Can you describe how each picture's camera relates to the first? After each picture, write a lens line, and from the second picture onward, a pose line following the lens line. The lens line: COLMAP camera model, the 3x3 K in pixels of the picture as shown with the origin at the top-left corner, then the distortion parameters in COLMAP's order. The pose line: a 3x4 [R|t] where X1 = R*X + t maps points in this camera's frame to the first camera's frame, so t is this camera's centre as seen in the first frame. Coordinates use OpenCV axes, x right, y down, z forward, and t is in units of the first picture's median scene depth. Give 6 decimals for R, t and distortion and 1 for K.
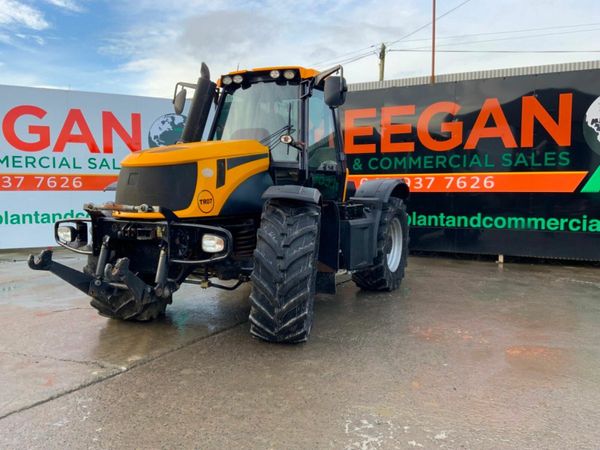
lens RADIAL K [[490.0, 0, 304.0], [0, 490.0, 232.5], [0, 0, 1]] dist [0.068503, -0.135639]
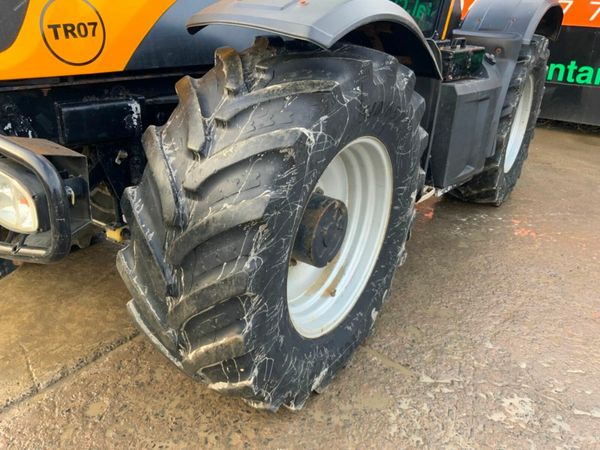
lens RADIAL K [[490.0, 0, 304.0], [0, 490.0, 232.5], [0, 0, 1]] dist [0.068503, -0.135639]
pose [[0.993200, 0.078954, -0.085559, -0.000158], [-0.046943, 0.944103, 0.326290, -0.033809], [0.106539, -0.320055, 0.941390, 0.441773]]
